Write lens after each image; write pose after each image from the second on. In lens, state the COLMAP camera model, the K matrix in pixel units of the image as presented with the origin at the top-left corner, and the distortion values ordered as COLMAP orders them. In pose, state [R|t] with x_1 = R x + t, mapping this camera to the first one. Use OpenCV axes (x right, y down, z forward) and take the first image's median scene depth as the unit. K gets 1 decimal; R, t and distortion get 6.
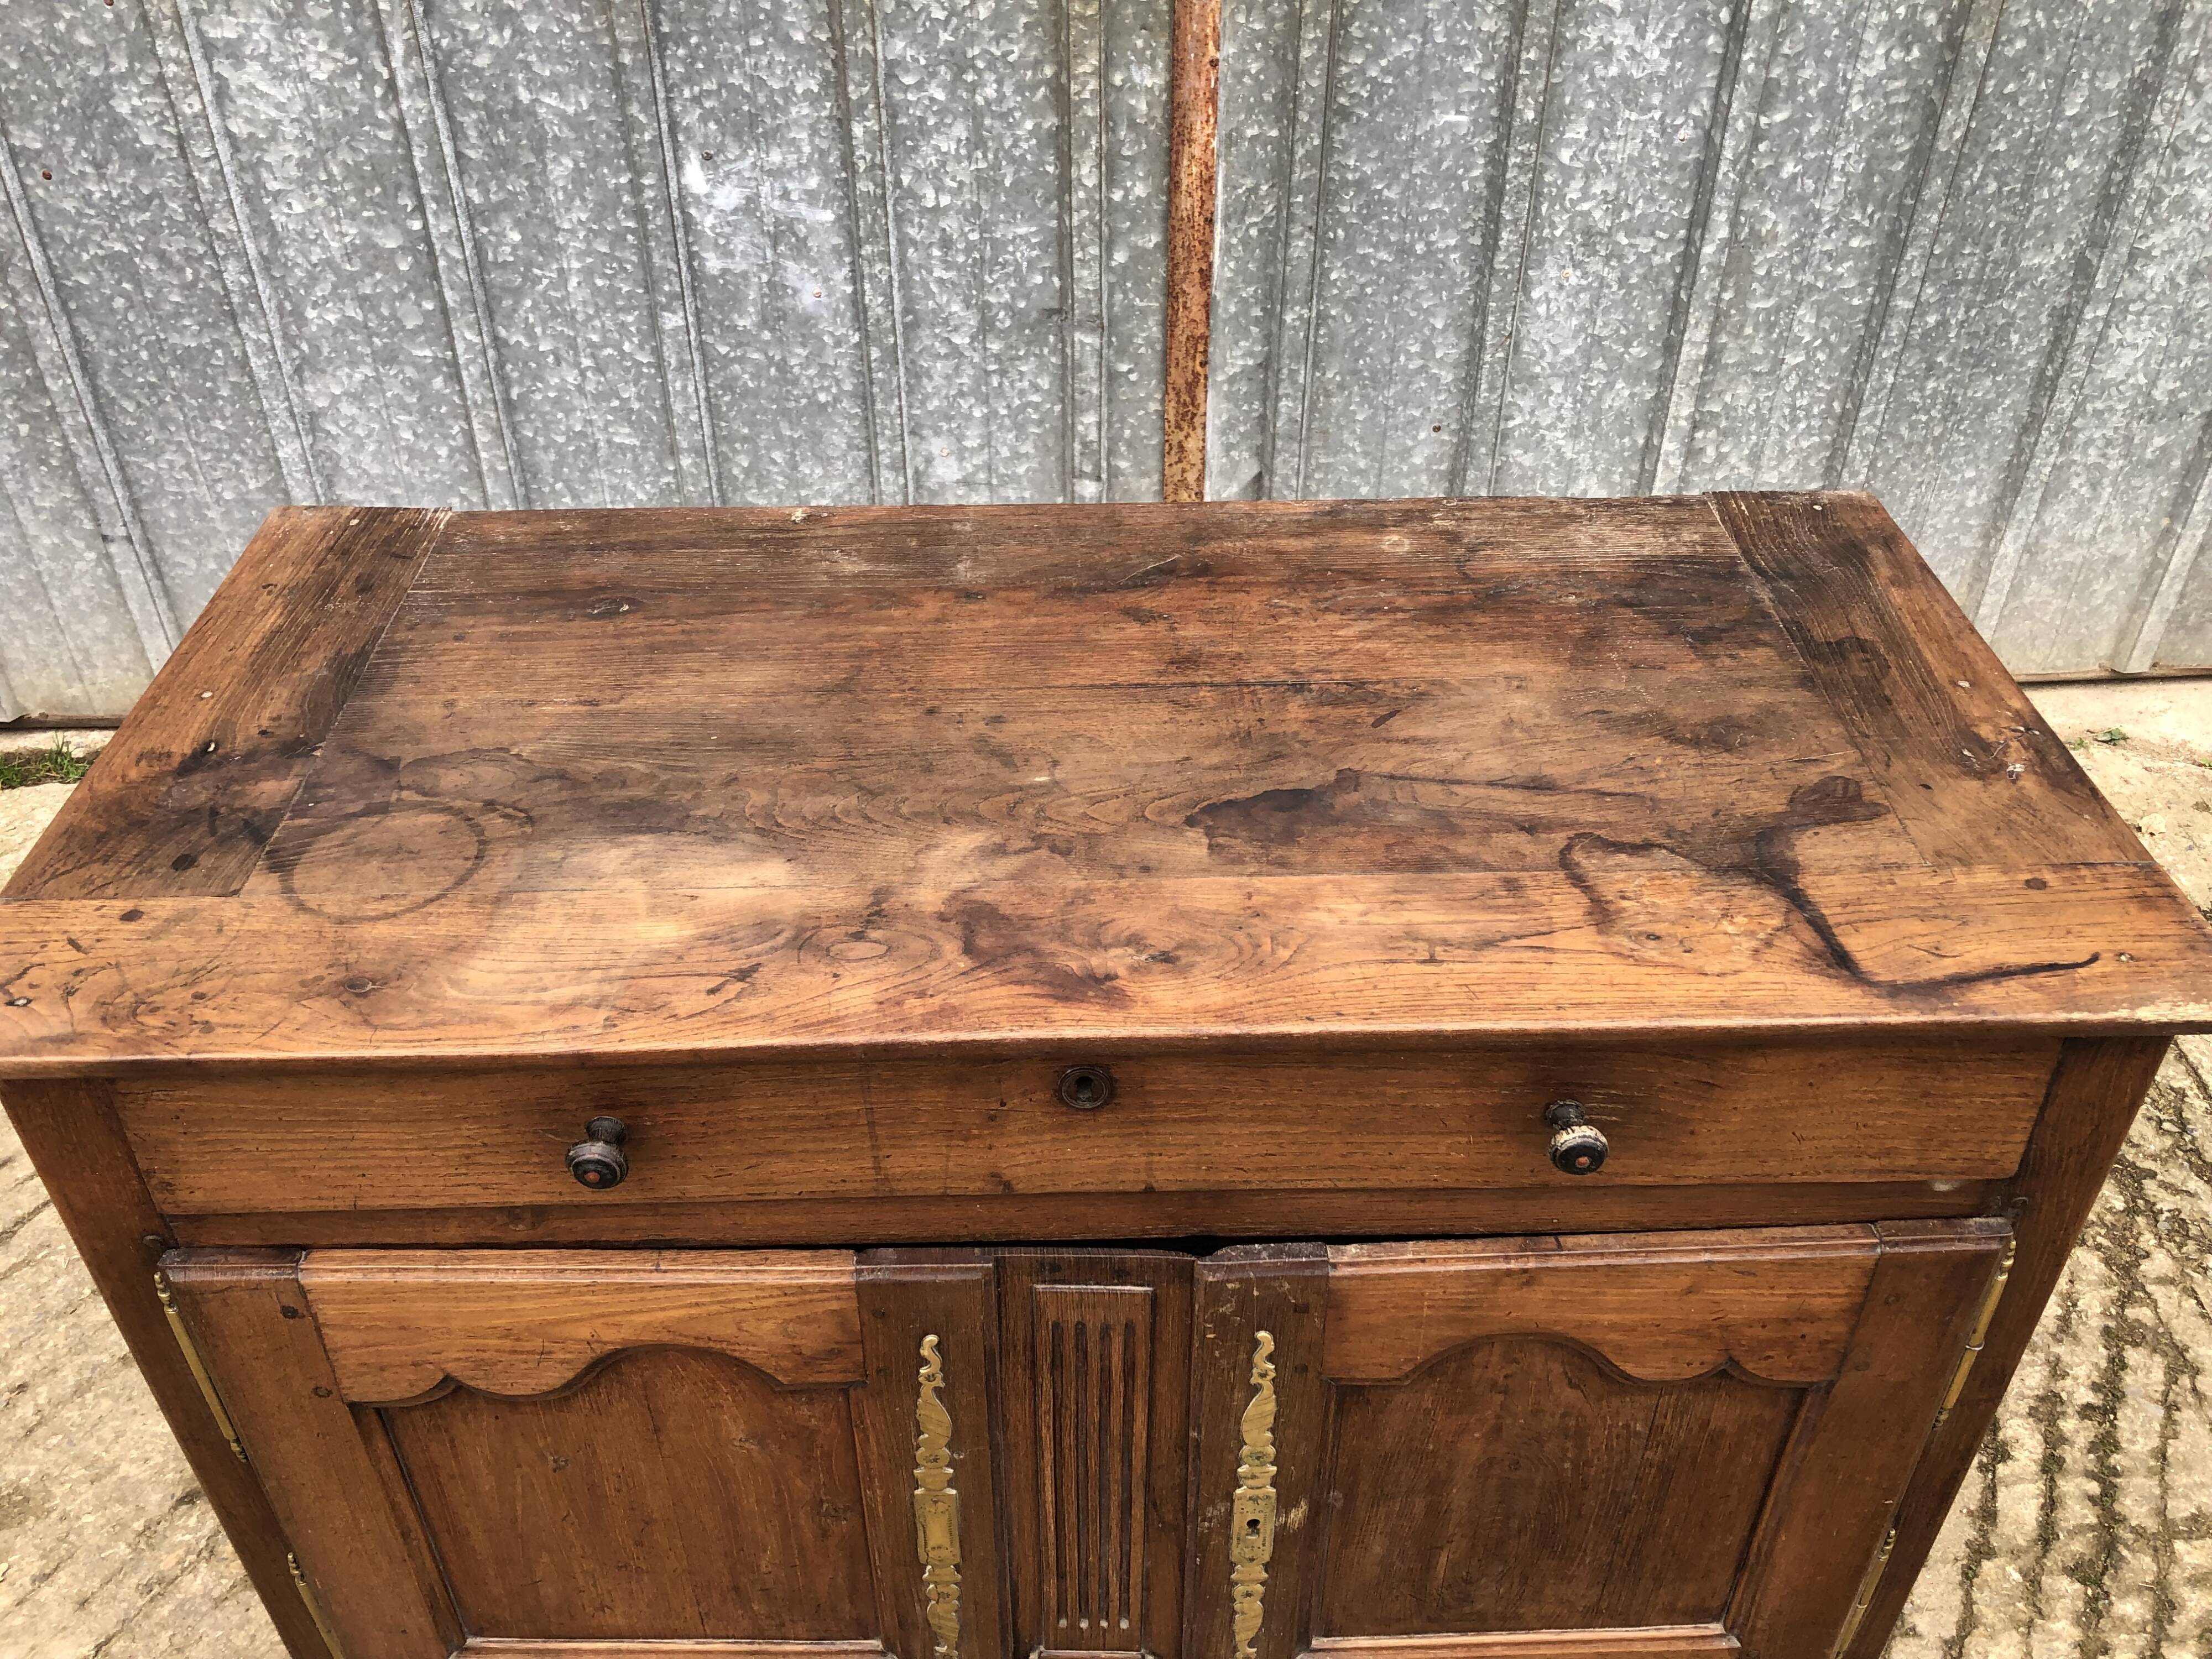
lens RADIAL K [[1810.1, 0, 1123.9], [0, 1810.1, 821.1], [0, 0, 1]] dist [0.025952, -0.017406]
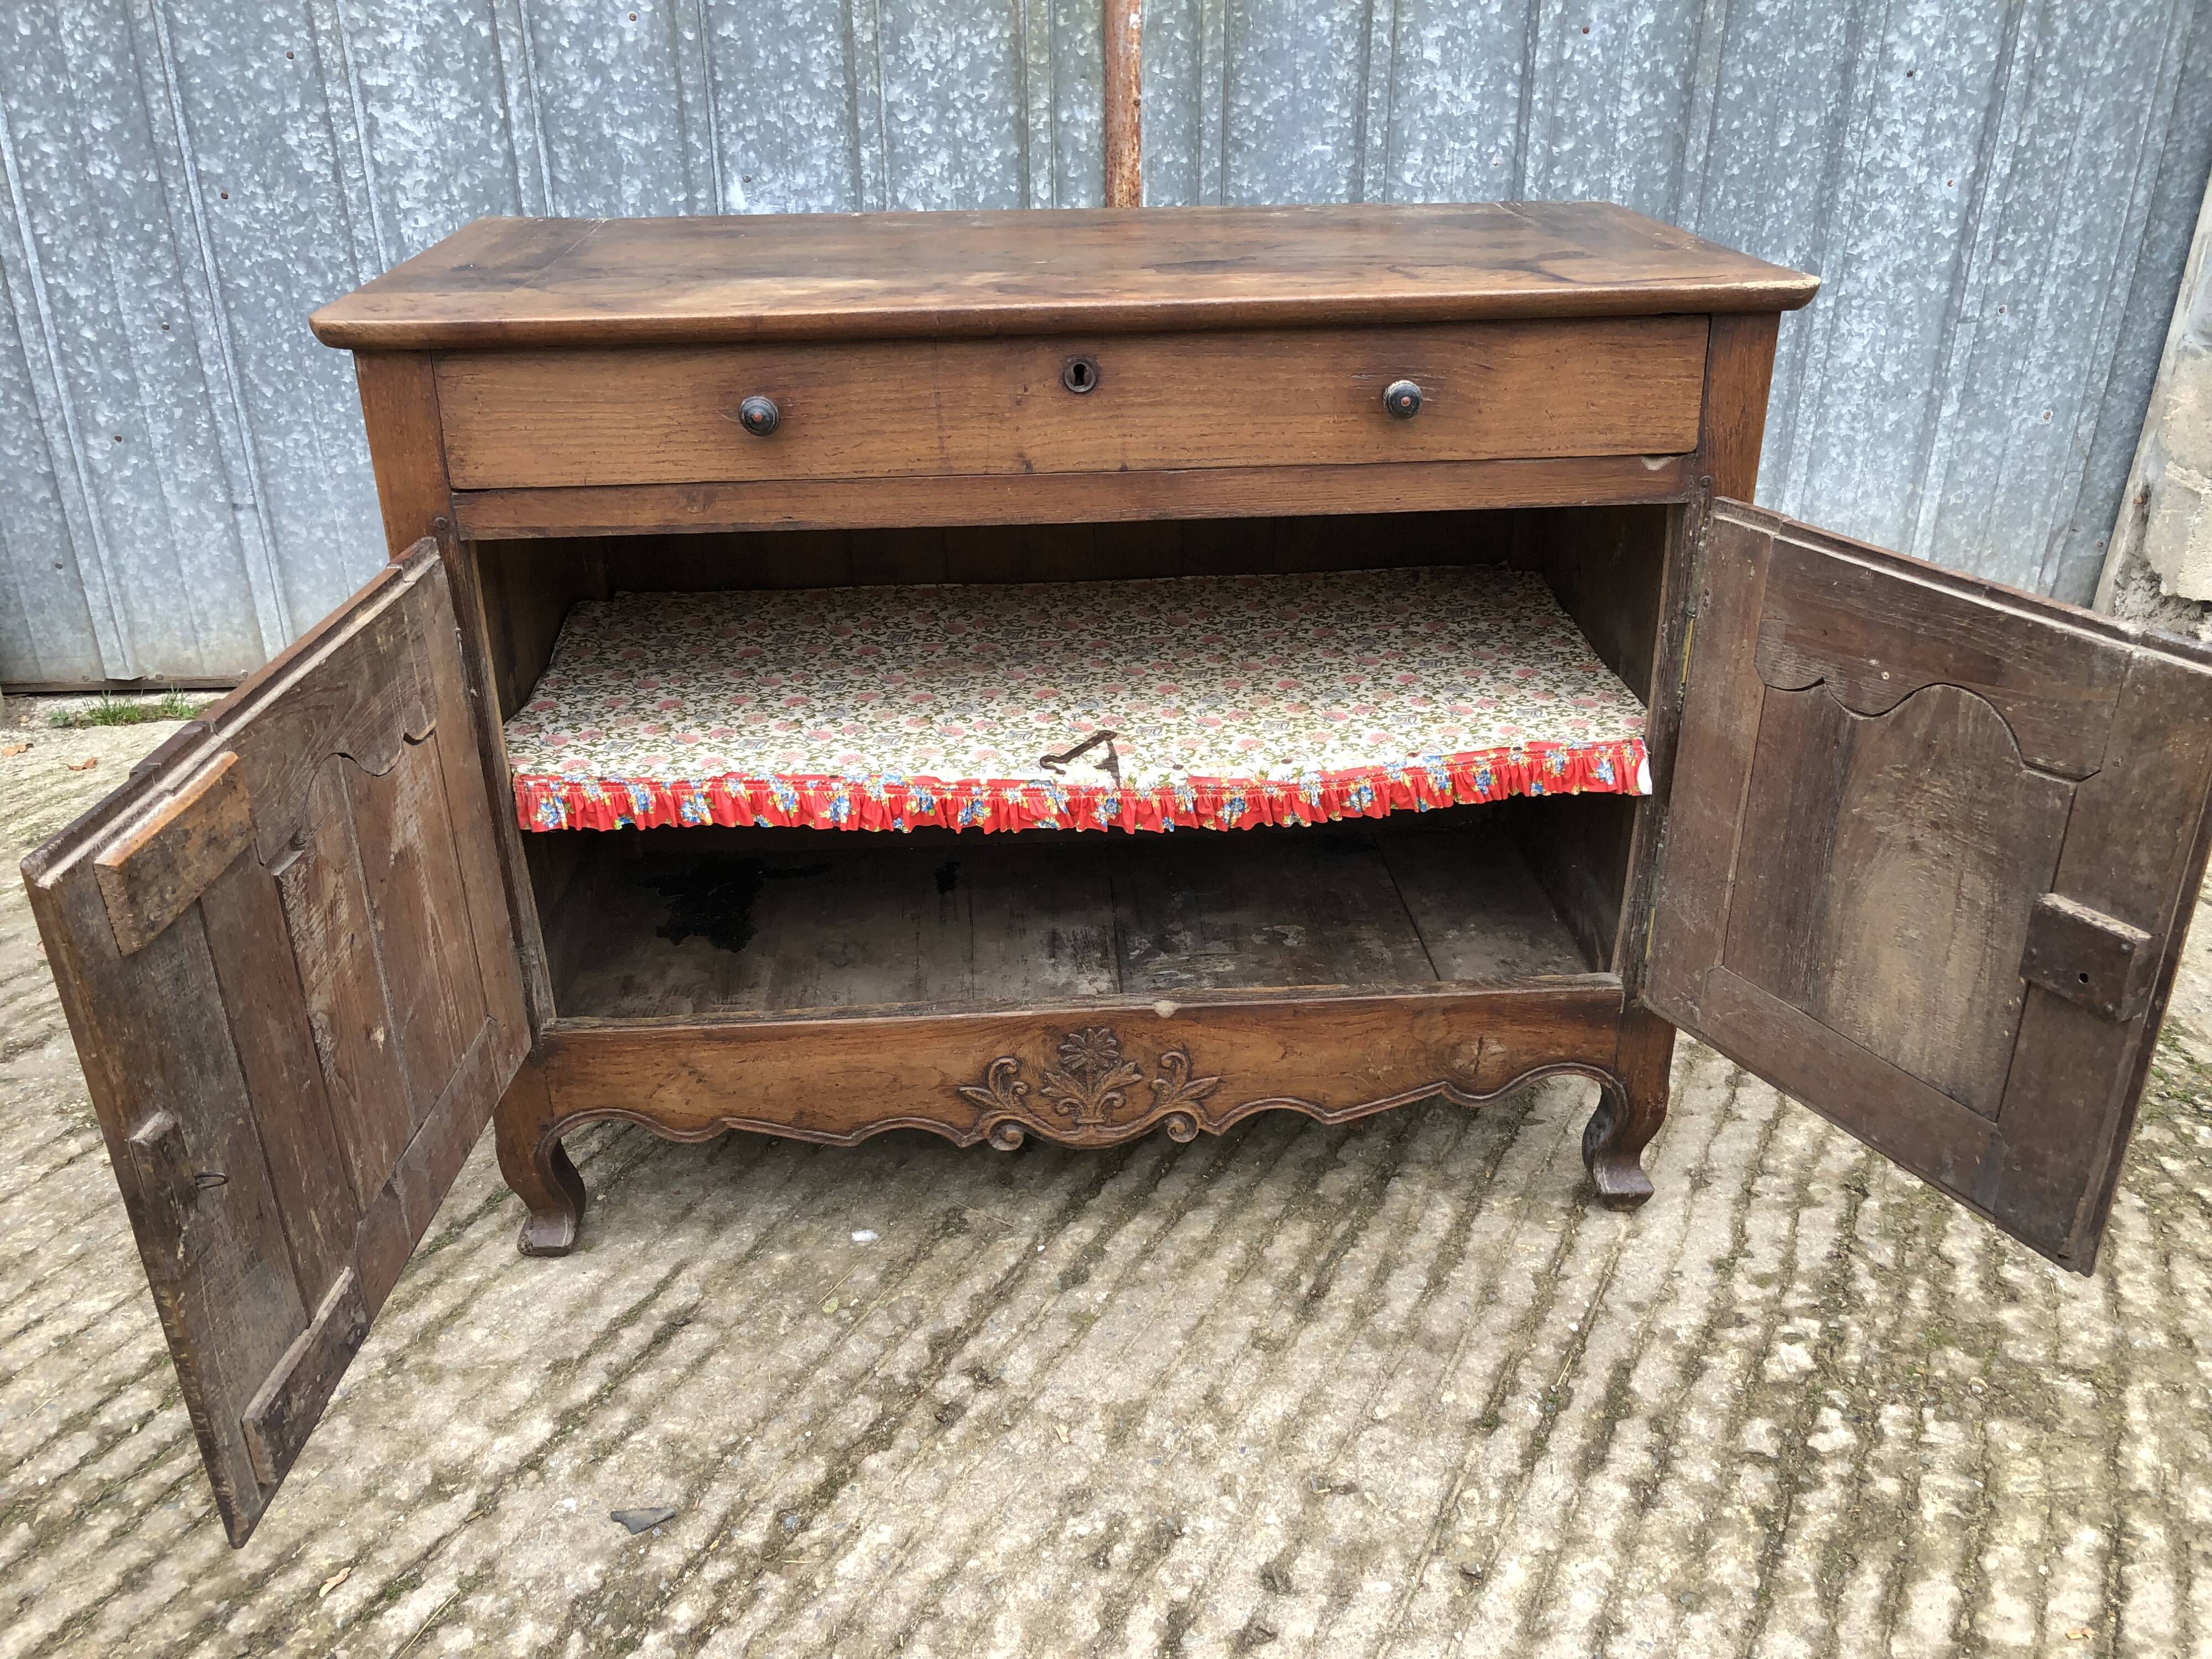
lens RADIAL K [[1810.1, 0, 1134.2], [0, 1810.1, 848.8], [0, 0, 1]] dist [0.025952, -0.017406]
pose [[0.998736, -0.026579, 0.042655, -0.029757], [0.034530, 0.979573, -0.198102, 0.484329], [-0.036518, 0.199325, 0.979253, -0.237123]]
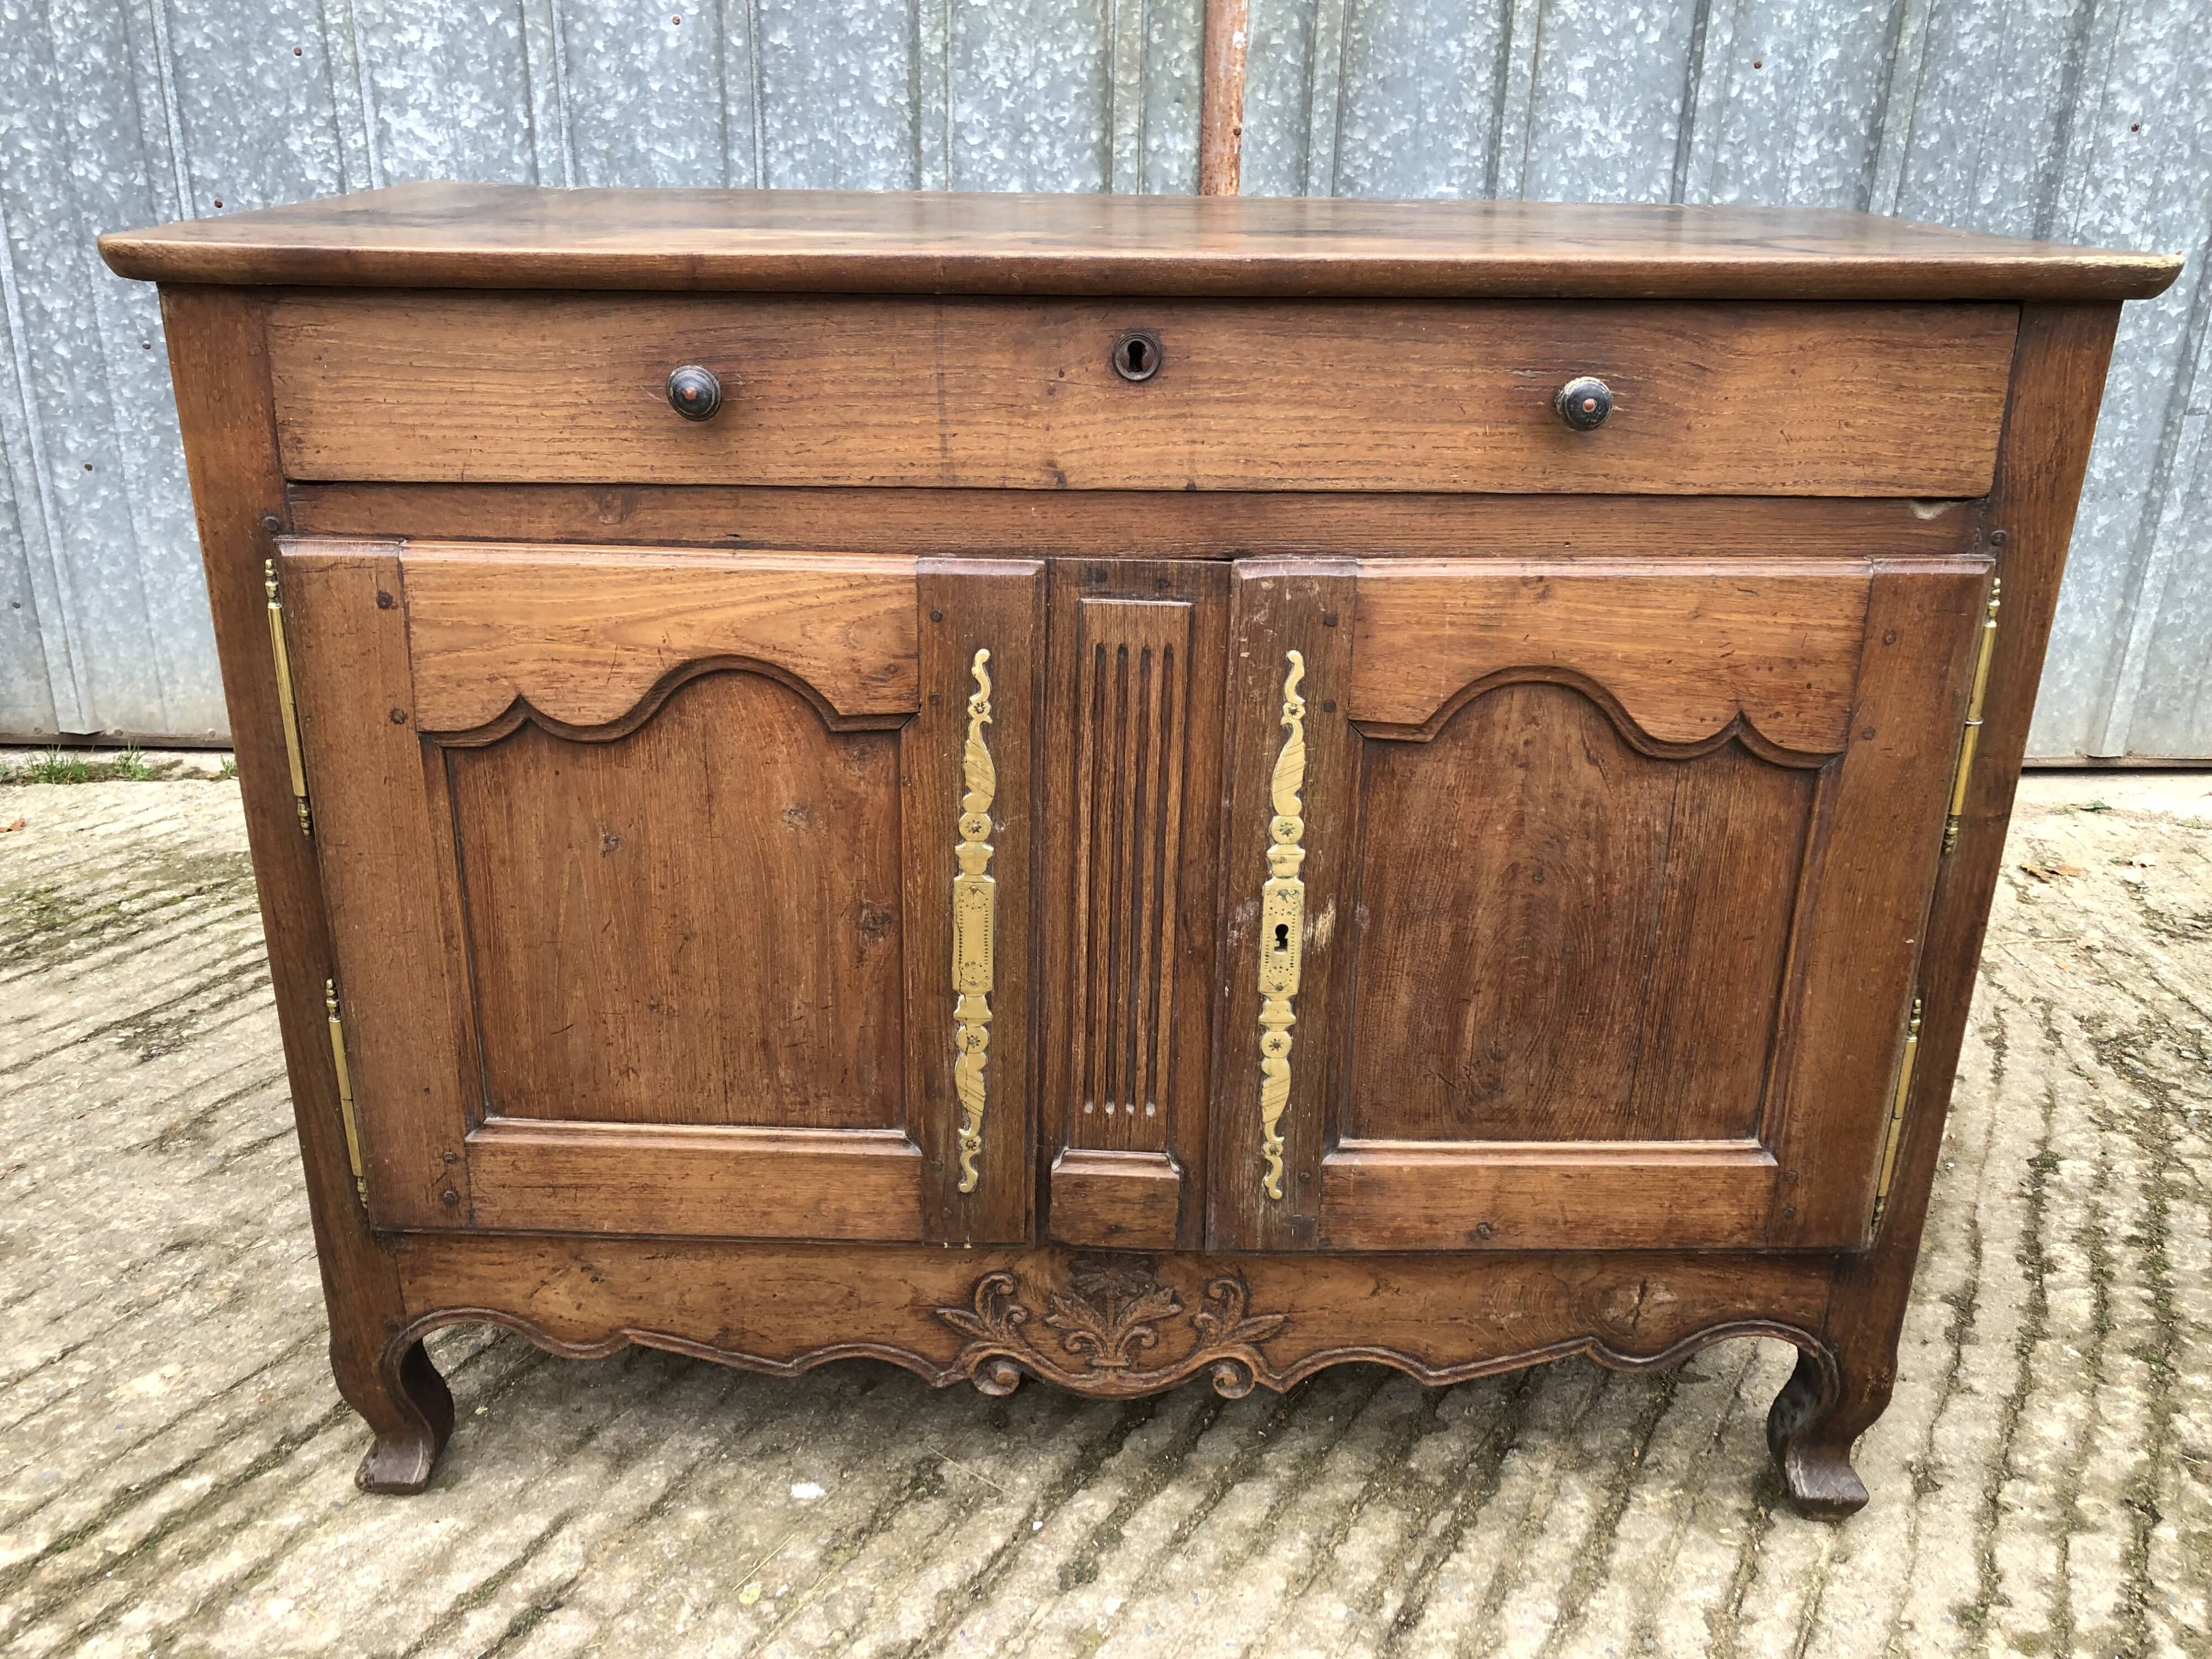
lens RADIAL K [[1810.1, 0, 1114.7], [0, 1810.1, 817.2], [0, 0, 1]] dist [0.025952, -0.017406]
pose [[0.999700, 0.022802, -0.008888, -0.010718], [-0.024362, 0.961728, -0.272922, 0.417075], [0.002325, 0.273057, 0.961995, 0.004647]]
